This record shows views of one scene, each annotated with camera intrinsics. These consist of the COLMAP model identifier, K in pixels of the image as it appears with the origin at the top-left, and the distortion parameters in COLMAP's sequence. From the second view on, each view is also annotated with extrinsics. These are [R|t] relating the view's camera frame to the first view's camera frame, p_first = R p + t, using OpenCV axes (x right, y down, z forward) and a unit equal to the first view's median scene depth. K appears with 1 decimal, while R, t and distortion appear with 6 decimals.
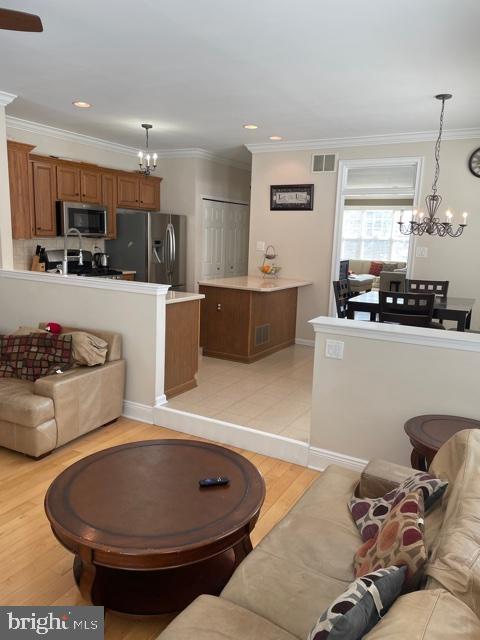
lens RADIAL K [[488.1, 0, 239.2], [0, 488.1, 323.5], [0, 0, 1]] dist [0.059890, -0.012611]
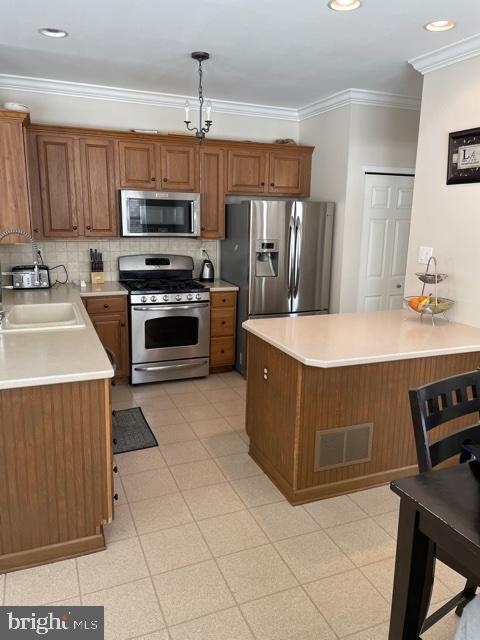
lens RADIAL K [[488.1, 0, 241.2], [0, 488.1, 313.5], [0, 0, 1]] dist [0.059890, -0.012611]
pose [[0.797475, 0.097631, -0.595401, 0.210441], [-0.096906, 0.994736, 0.033317, -0.098226], [0.595519, 0.031129, 0.802738, 0.481354]]
